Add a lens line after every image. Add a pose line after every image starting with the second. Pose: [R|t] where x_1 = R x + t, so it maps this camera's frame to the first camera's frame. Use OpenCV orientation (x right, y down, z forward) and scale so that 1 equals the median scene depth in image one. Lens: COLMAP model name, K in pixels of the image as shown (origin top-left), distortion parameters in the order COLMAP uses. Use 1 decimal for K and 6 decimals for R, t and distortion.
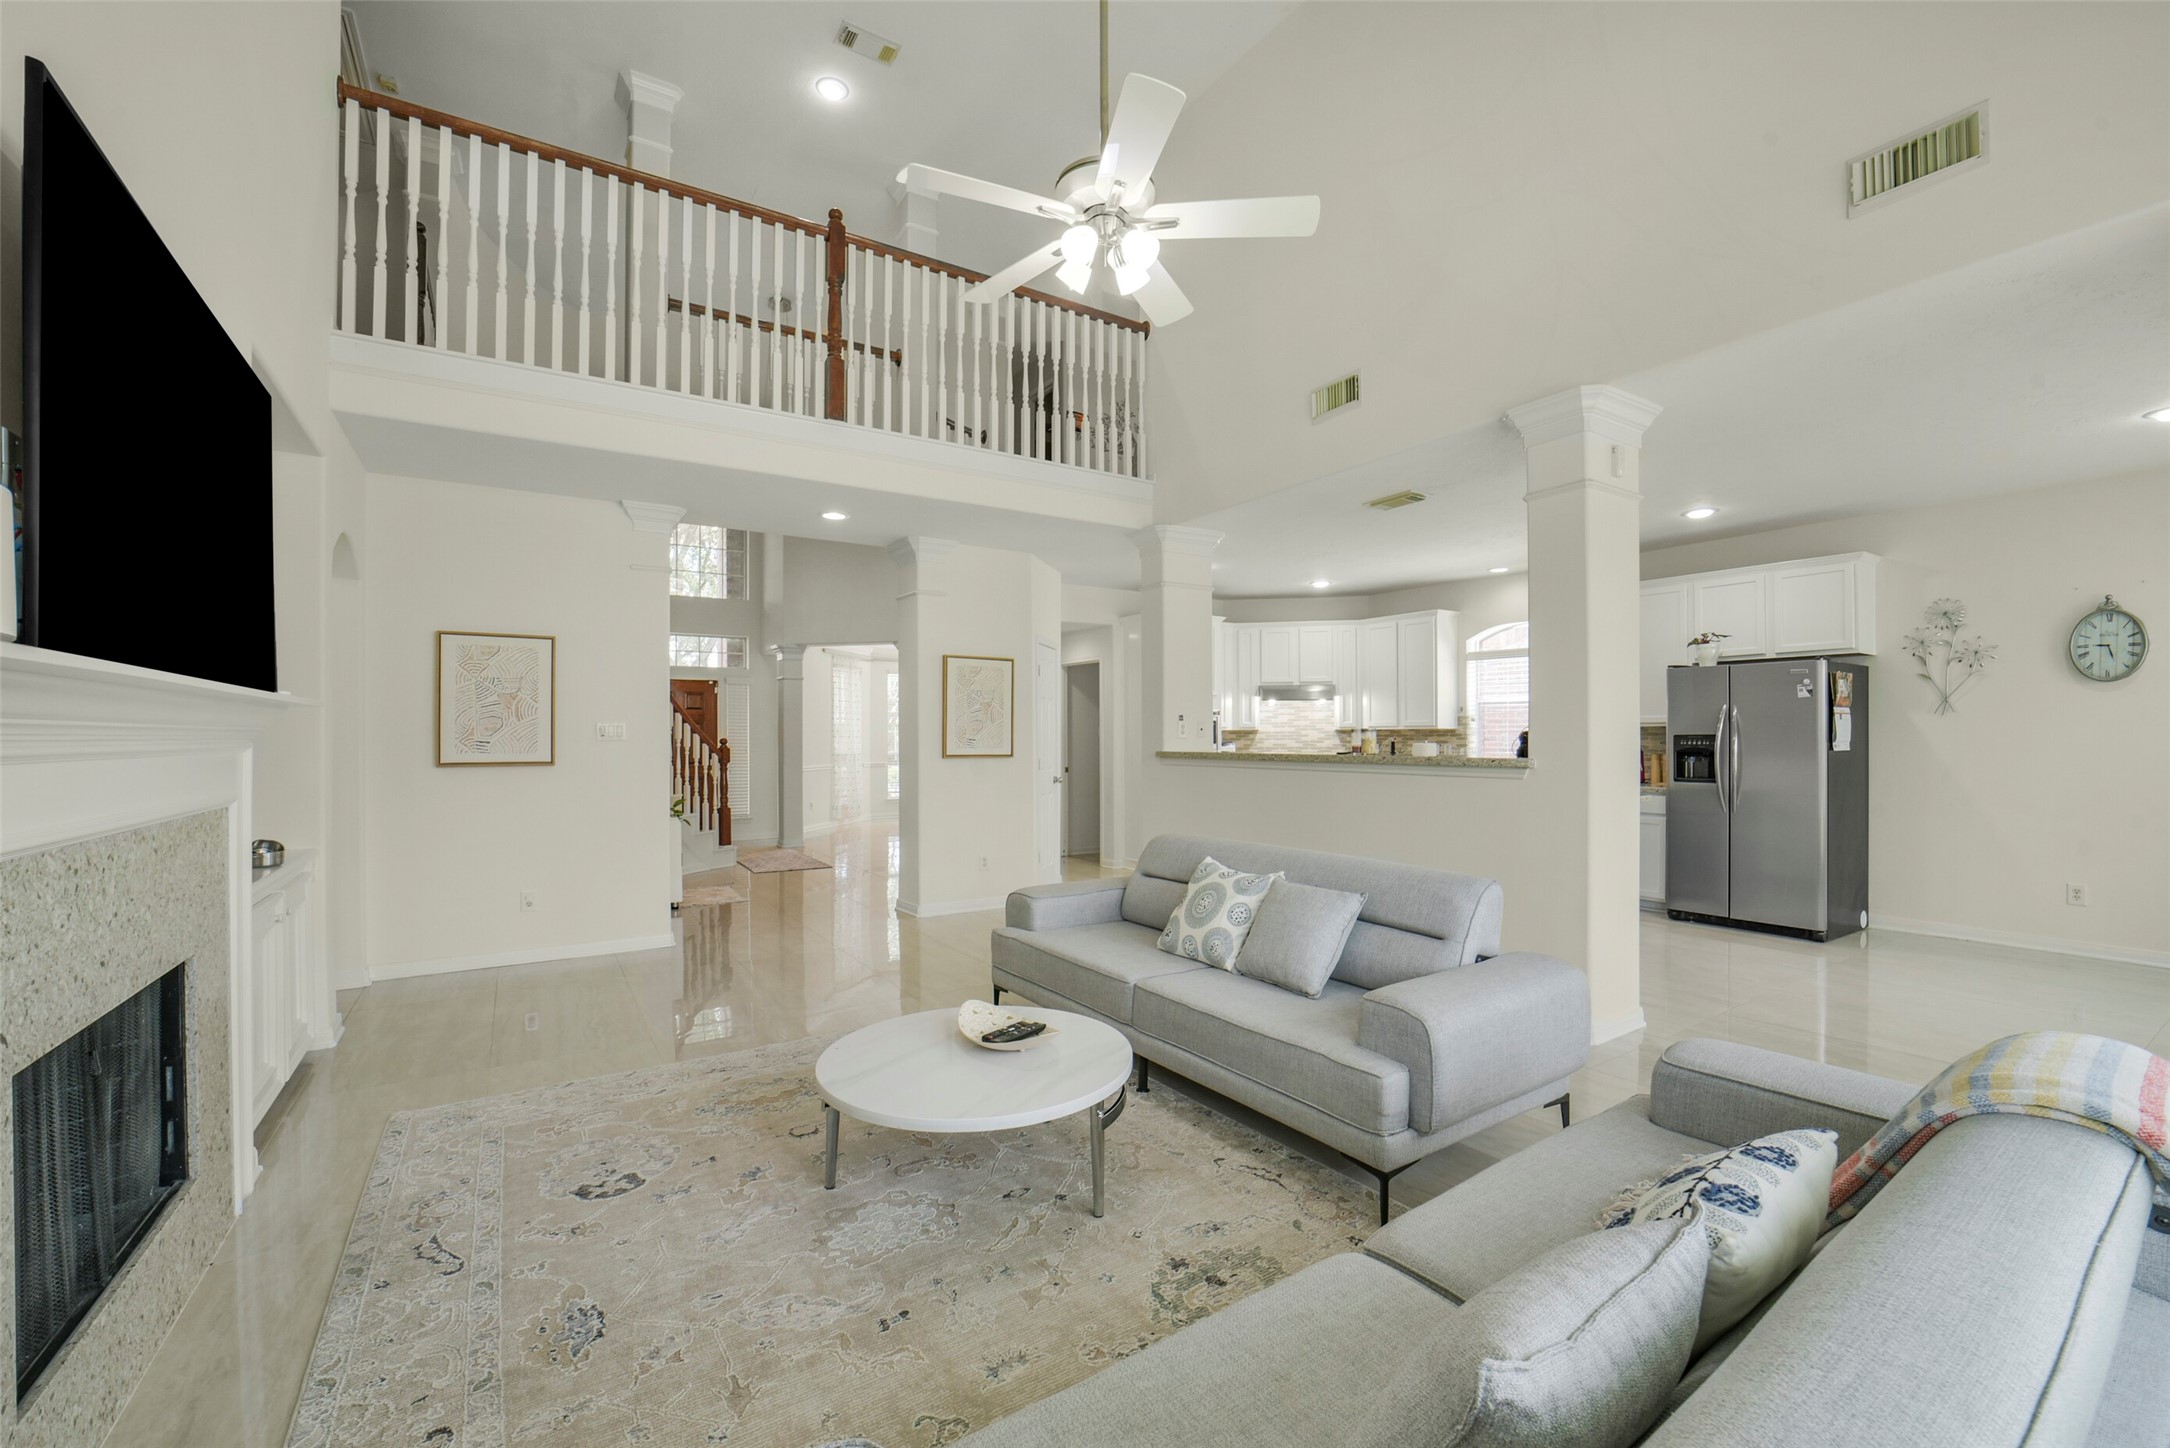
lens RADIAL K [[866.3, 0, 1096.2], [0, 866.3, 716.9], [0, 0, 1]] dist [-0.038965, 0.010335]
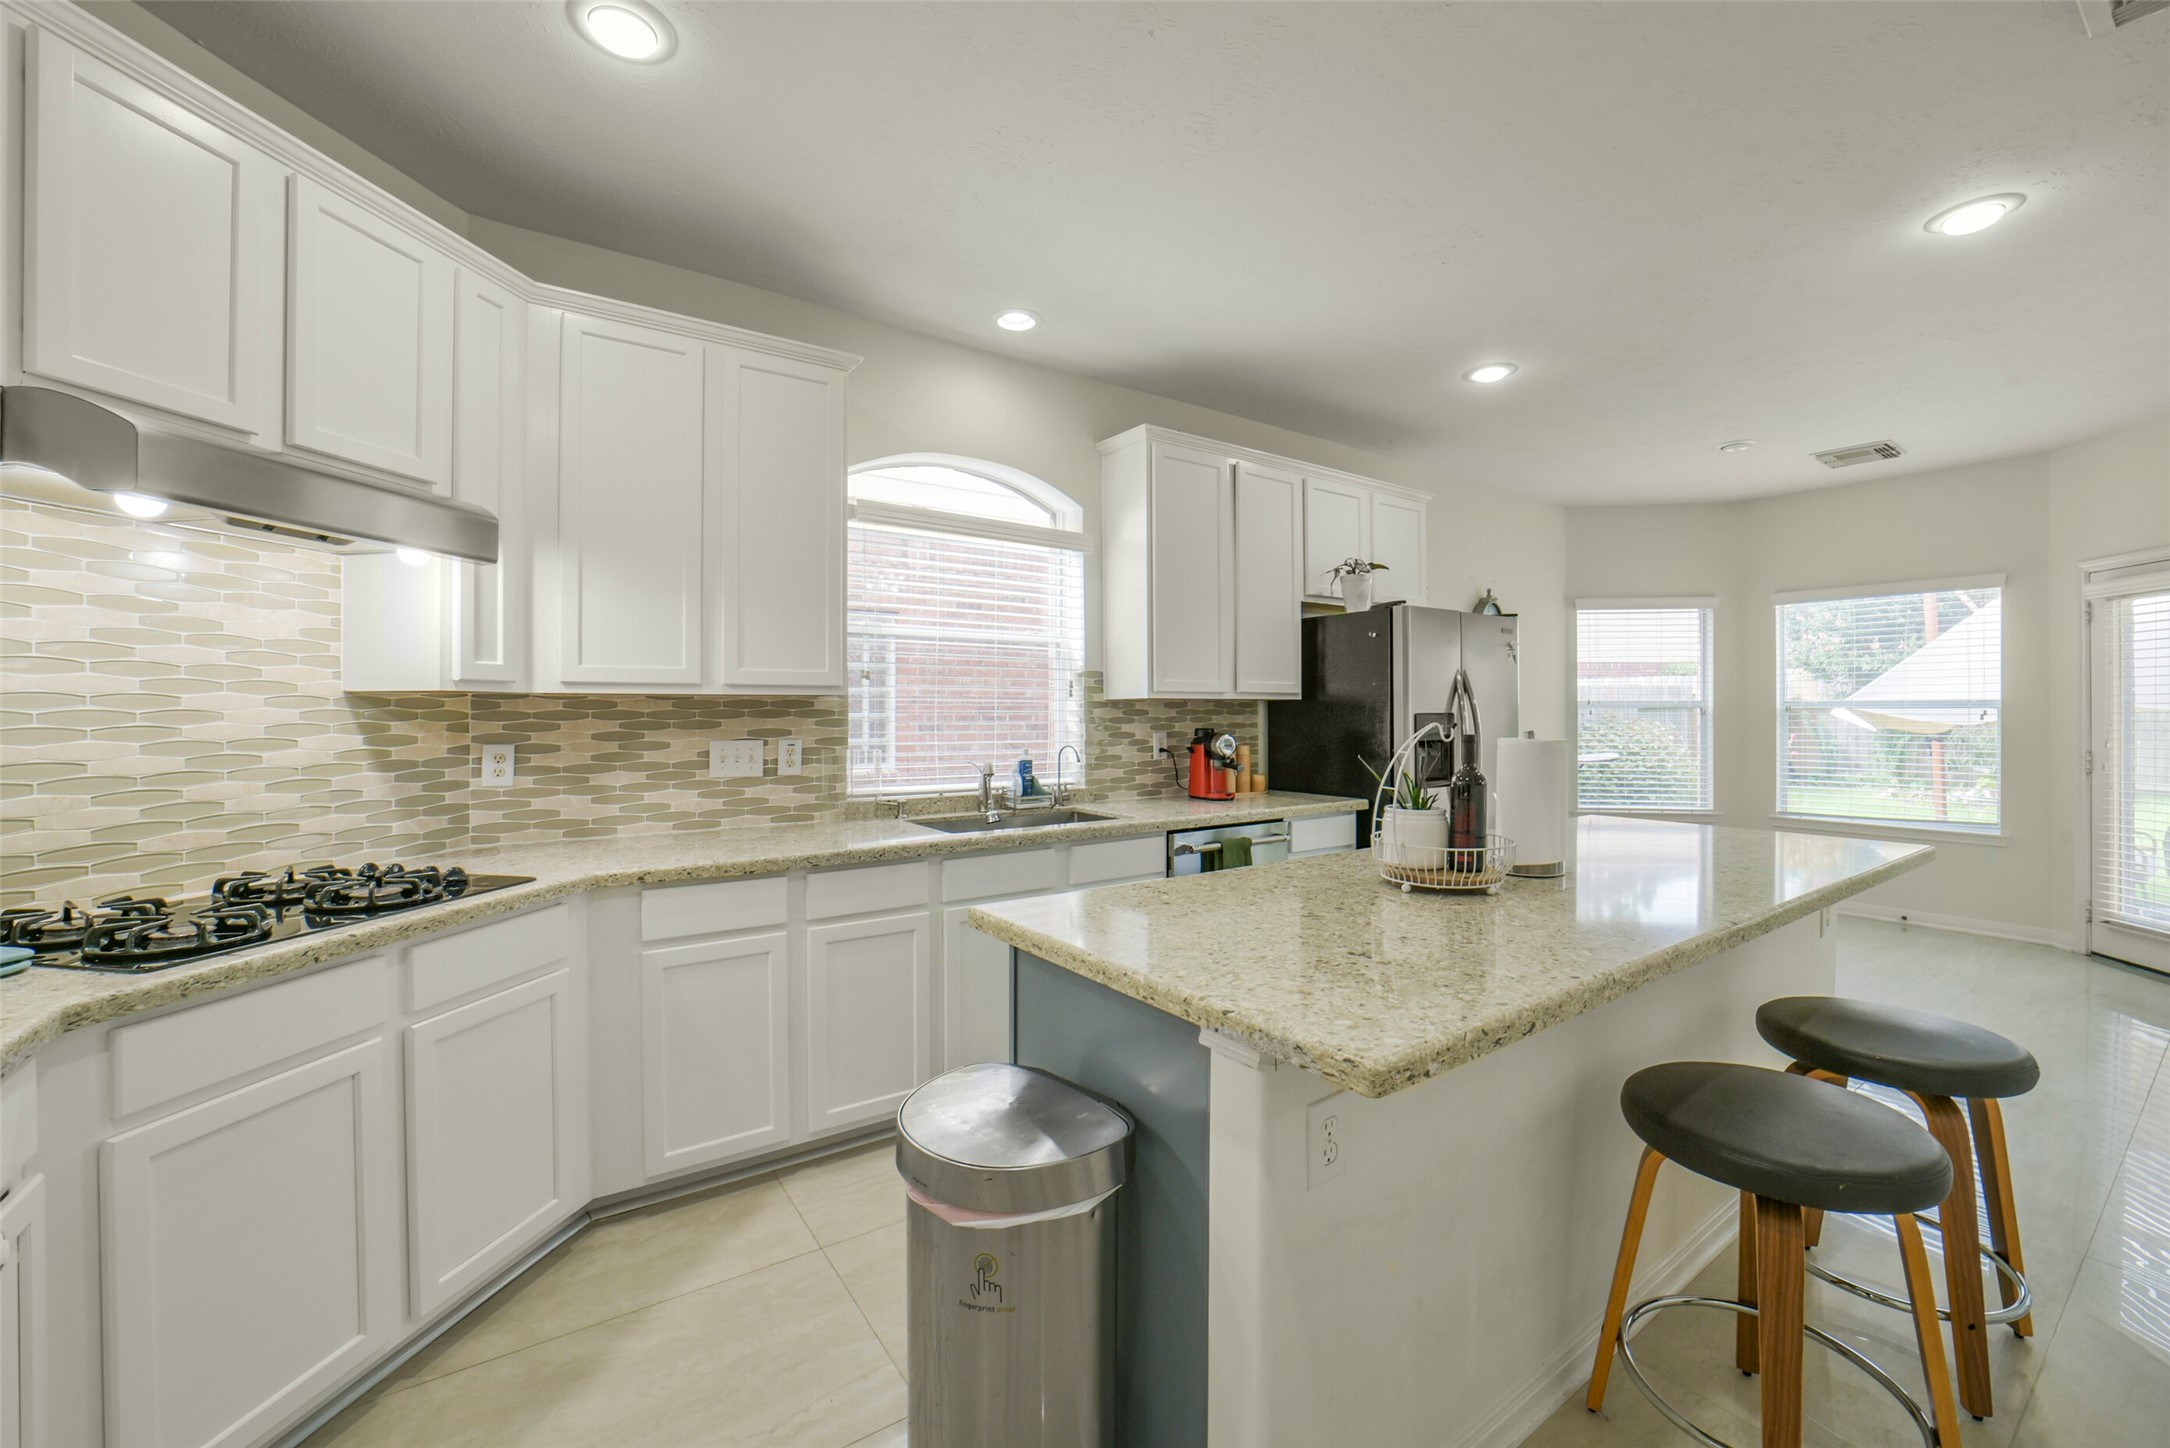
lens RADIAL K [[866.3, 0, 1096.2], [0, 866.3, 716.9], [0, 0, 1]] dist [-0.038965, 0.010335]
pose [[-0.018001, 0.001994, 0.999836, 0.065616], [-0.017576, 0.999843, -0.002310, 0.031855], [-0.999683, -0.017615, -0.017963, 1.346134]]
